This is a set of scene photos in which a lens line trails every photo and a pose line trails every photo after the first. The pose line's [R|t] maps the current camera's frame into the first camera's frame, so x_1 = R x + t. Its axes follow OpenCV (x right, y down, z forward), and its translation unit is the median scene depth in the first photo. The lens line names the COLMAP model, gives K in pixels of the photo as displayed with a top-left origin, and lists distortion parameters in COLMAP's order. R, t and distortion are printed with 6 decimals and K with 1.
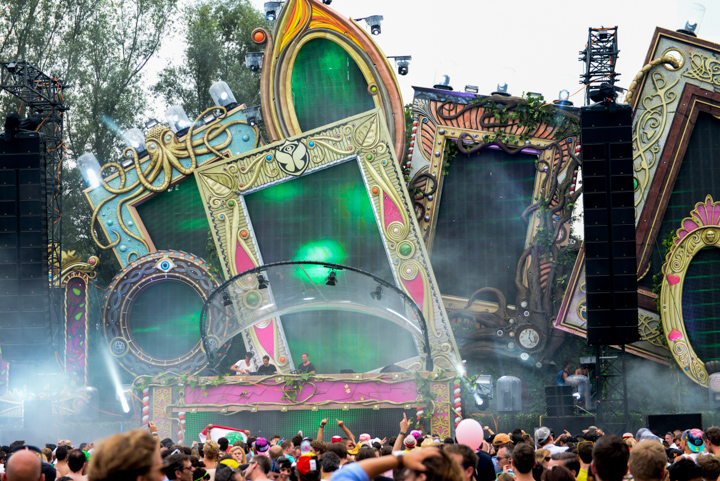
lens RADIAL K [[1986.4, 0, 360.0], [0, 1986.4, 240.5], [0, 0, 1]] dist [0.365119, -0.982720]
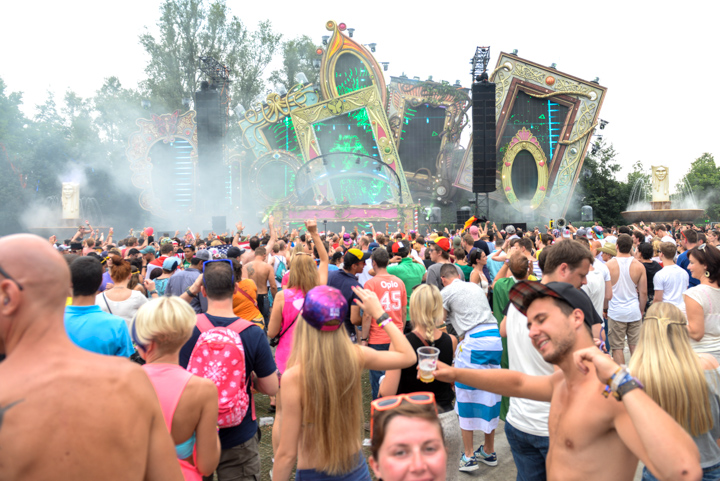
lens RADIAL K [[510.6, 0, 360.0], [0, 510.6, 240.5], [0, 0, 1]] dist [-0.007894, -0.001352]
pose [[0.991934, -0.000217, 0.126754, -0.078632], [-0.012806, 0.994710, 0.101919, 0.046697], [-0.126106, -0.102720, 0.986684, 0.429974]]
